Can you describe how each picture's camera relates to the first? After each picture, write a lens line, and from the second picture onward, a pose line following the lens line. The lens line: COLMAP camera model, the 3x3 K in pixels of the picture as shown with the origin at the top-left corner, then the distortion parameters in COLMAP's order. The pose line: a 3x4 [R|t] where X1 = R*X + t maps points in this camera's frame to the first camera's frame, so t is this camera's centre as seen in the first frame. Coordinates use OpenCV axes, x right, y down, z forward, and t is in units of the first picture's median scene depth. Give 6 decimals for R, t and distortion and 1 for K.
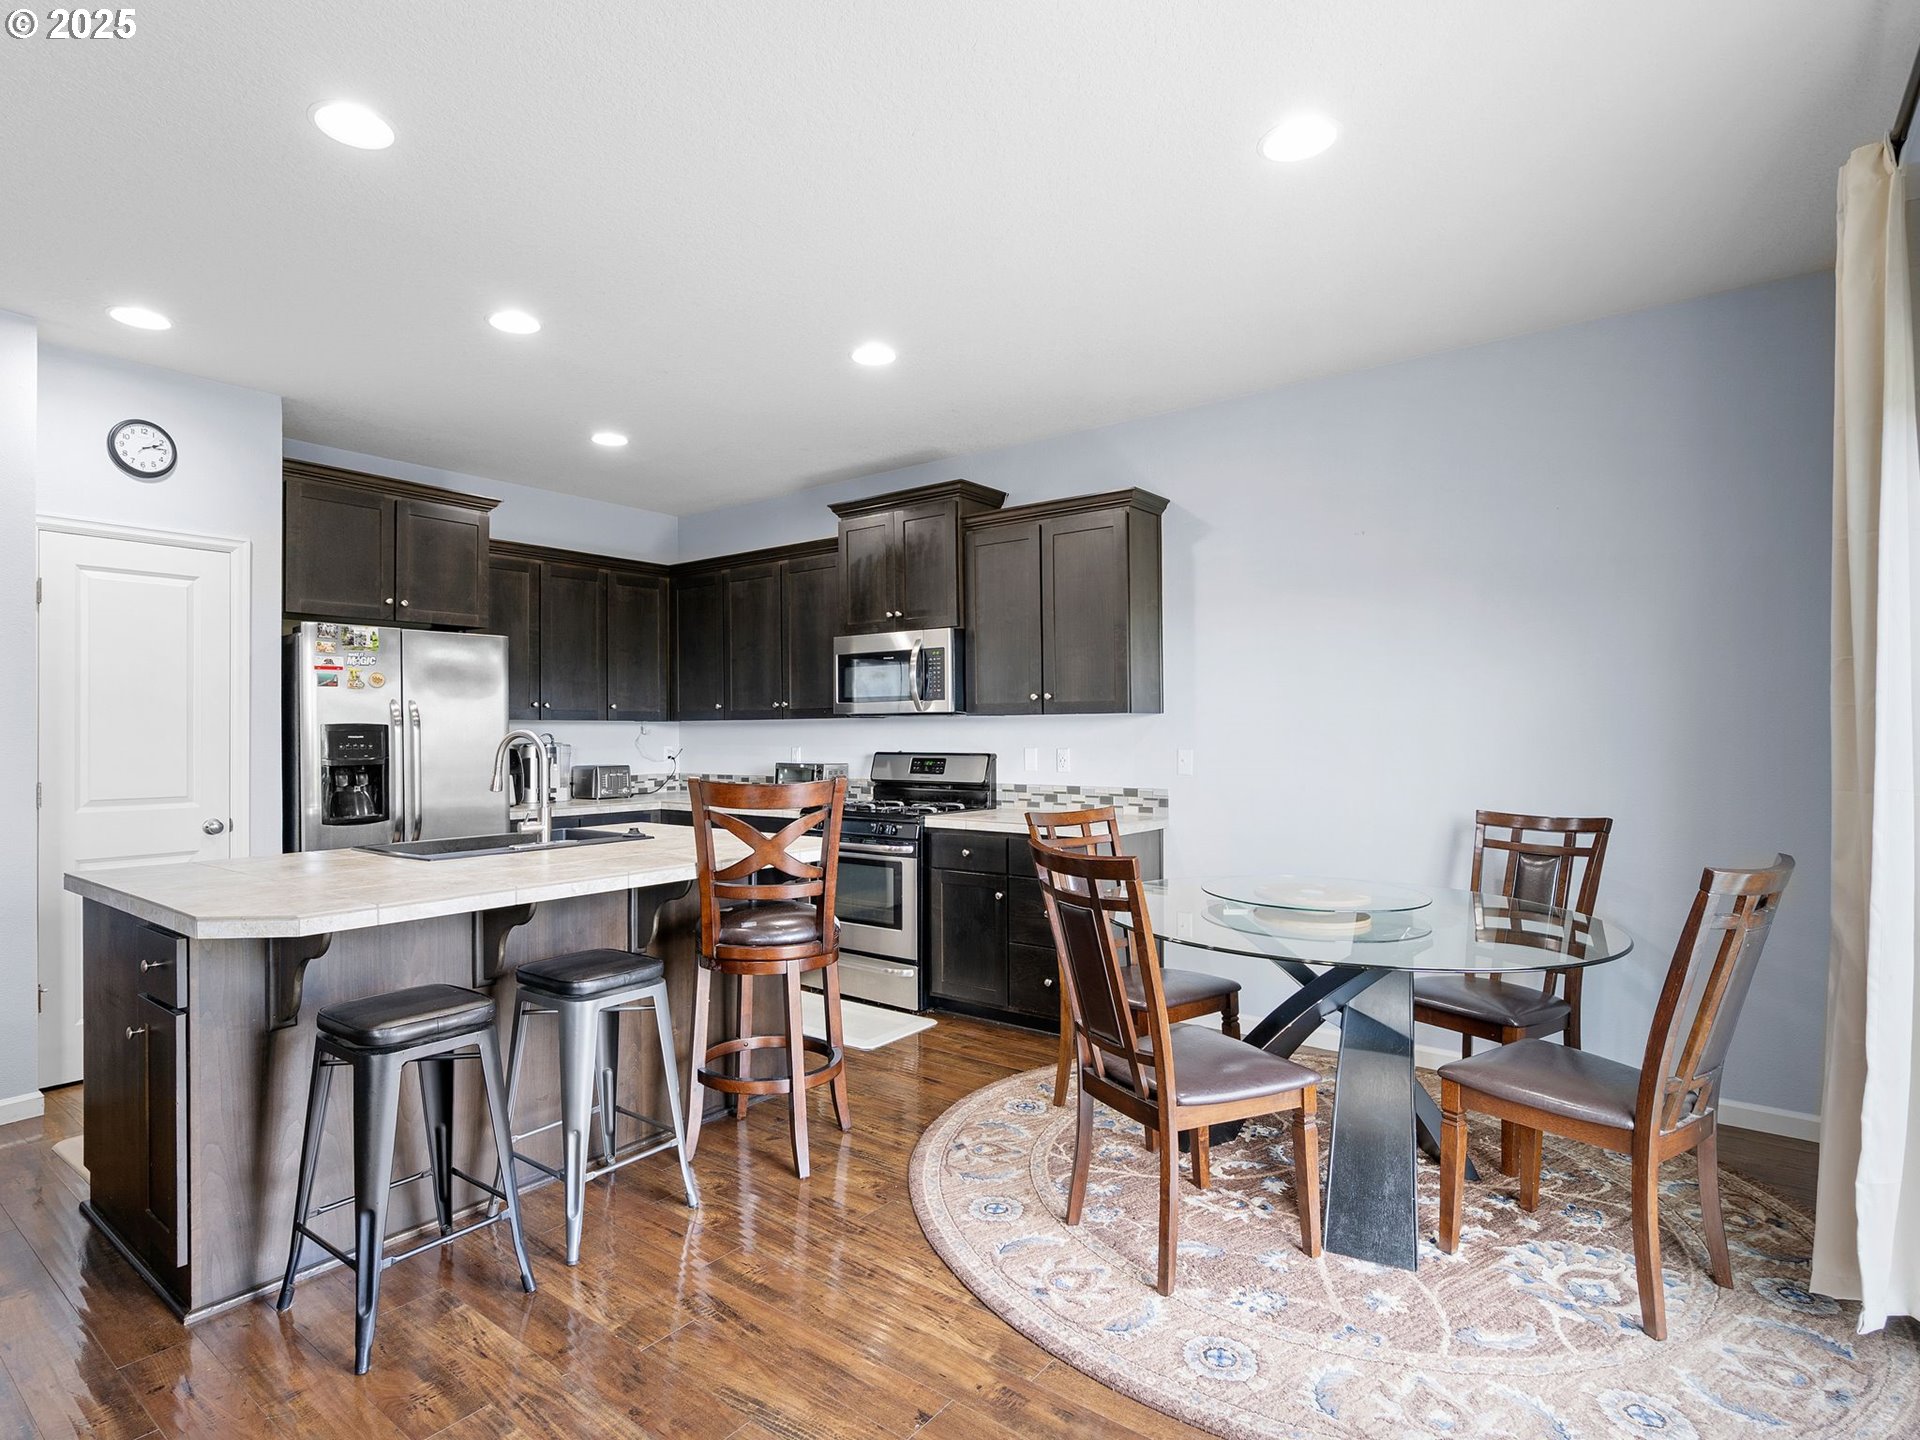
lens RADIAL K [[1007.4, 0, 955.9], [0, 1007.4, 737.7], [0, 0, 1]] dist [0.002658, 0.001069]
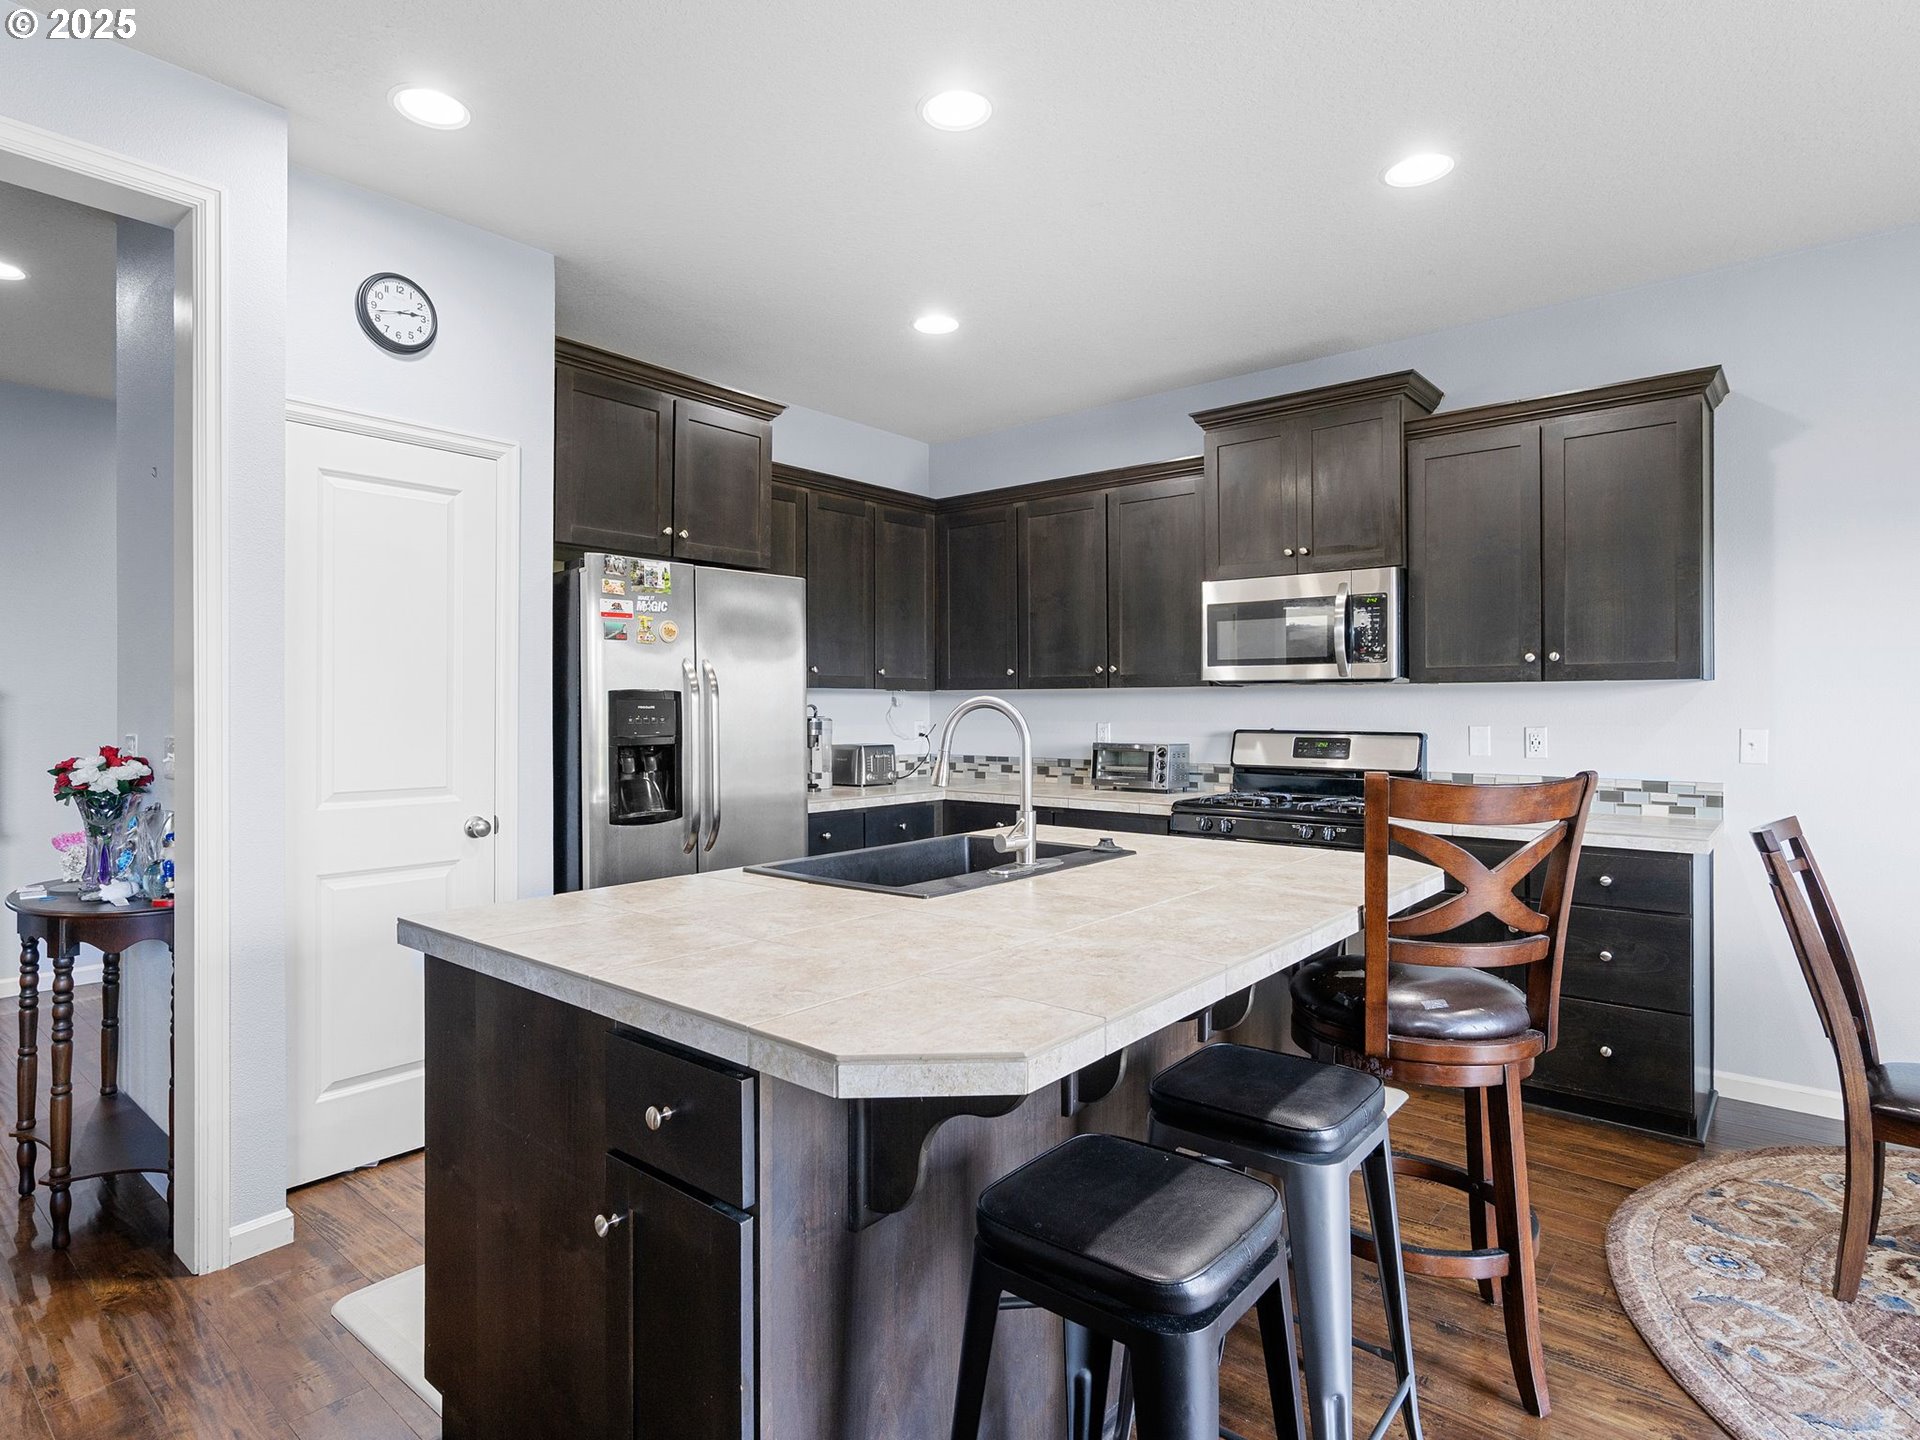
lens RADIAL K [[1007.4, 0, 939.9], [0, 1007.4, 714.0], [0, 0, 1]] dist [0.002658, 0.001069]
pose [[0.999535, 0.004256, -0.030185, -0.338752], [-0.004227, 0.999991, 0.001034, 0.002283], [0.030189, -0.000906, 0.999544, 0.243539]]
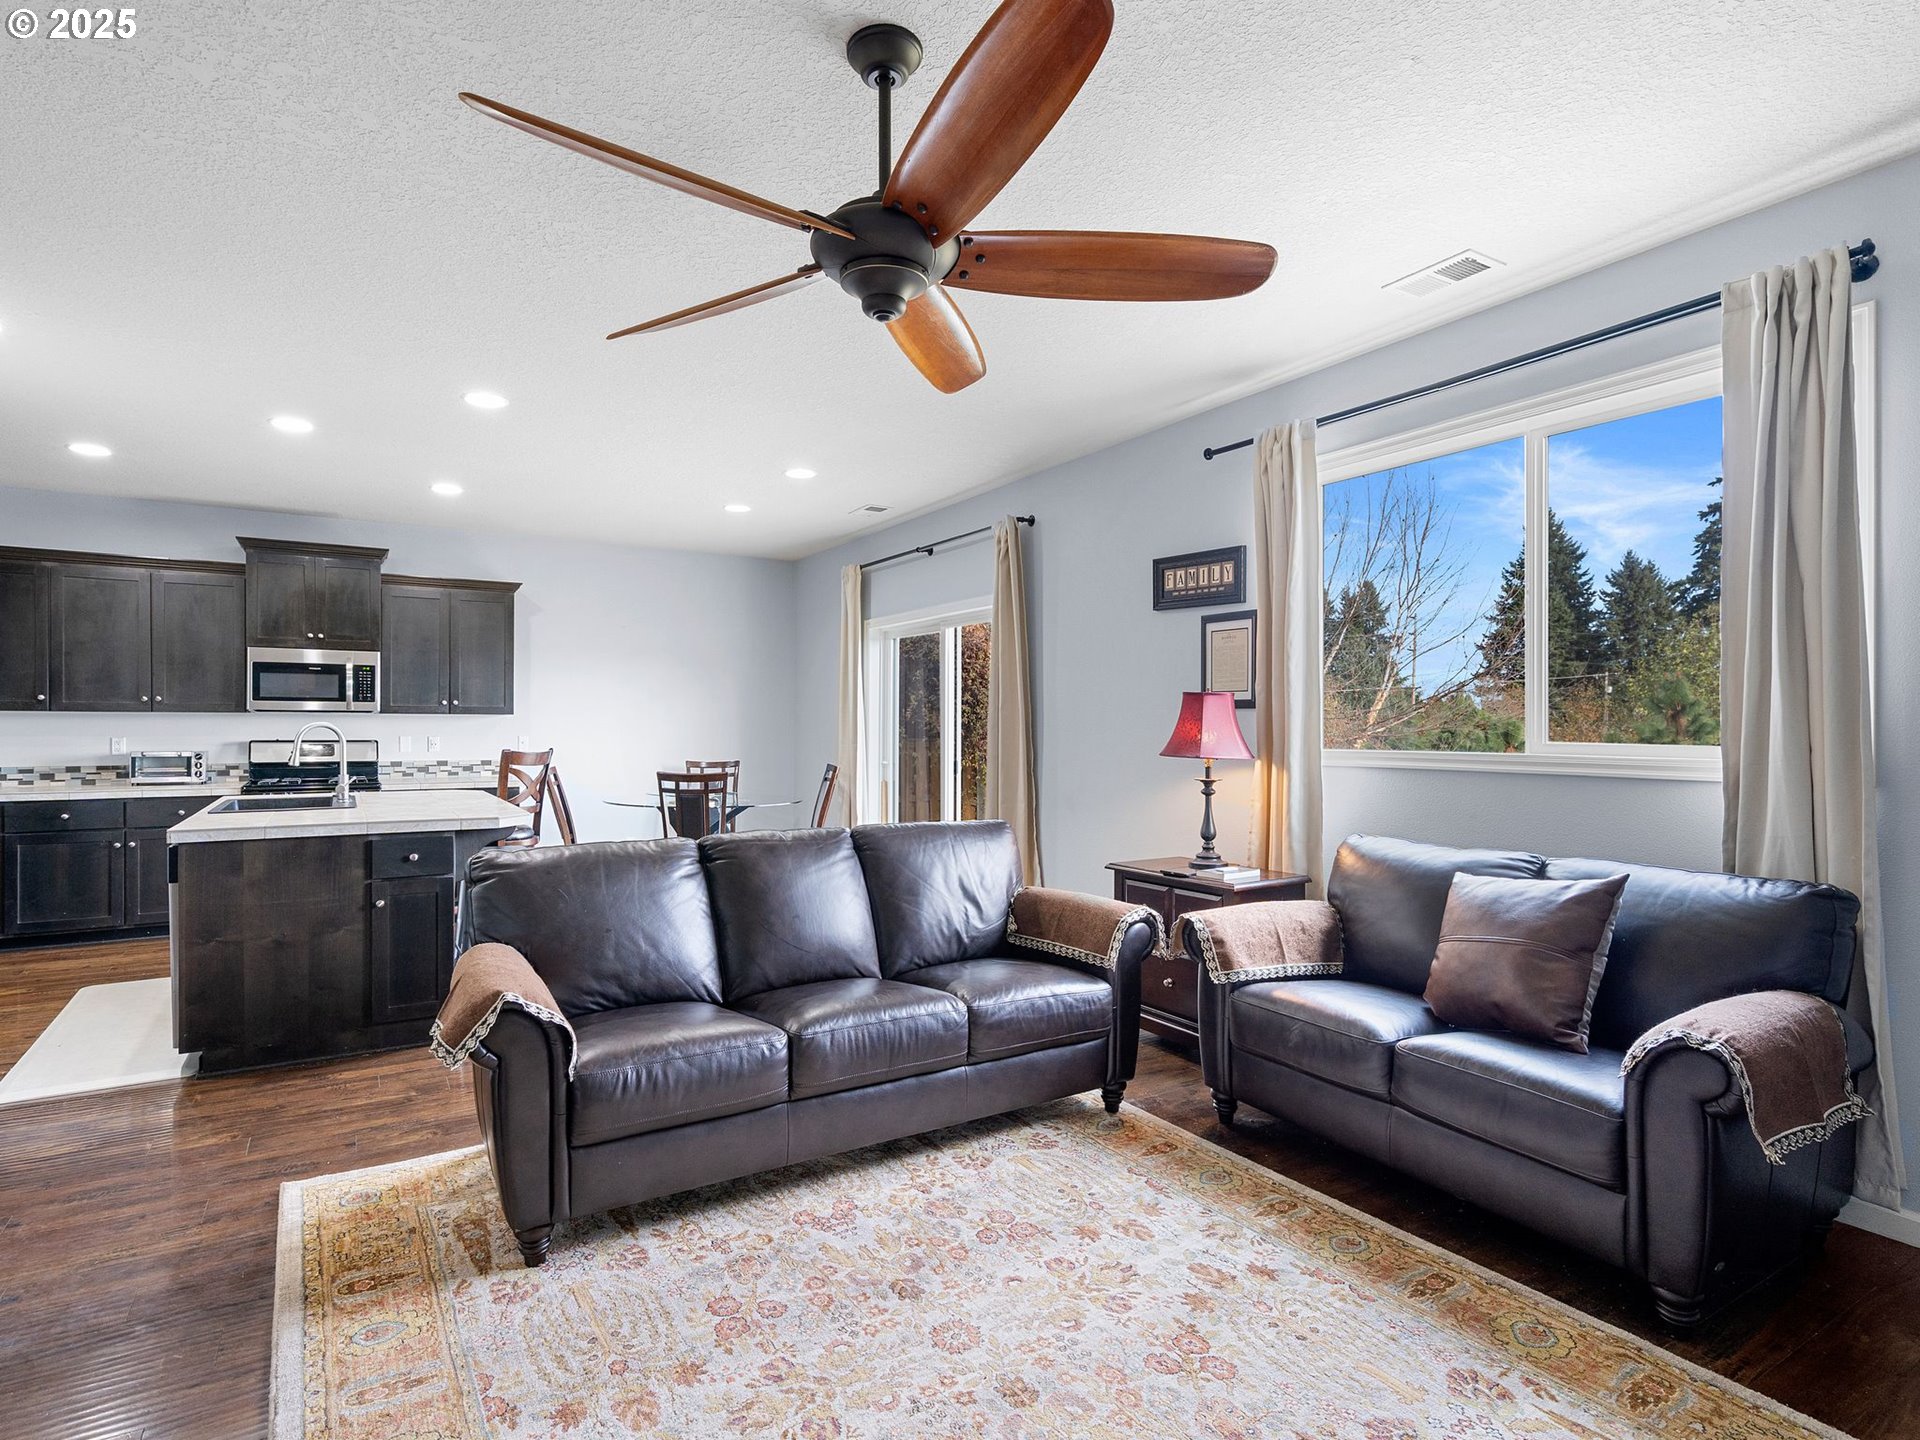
lens RADIAL K [[964.3, 0, 950.8], [0, 964.3, 730.1], [0, 0, 1]] dist [0.006037, 0.000434]
pose [[0.323853, 0.002092, 0.946105, -1.086209], [0.000895, 0.999996, -0.002517, 0.006102], [-0.946107, 0.001662, 0.323850, -0.221265]]
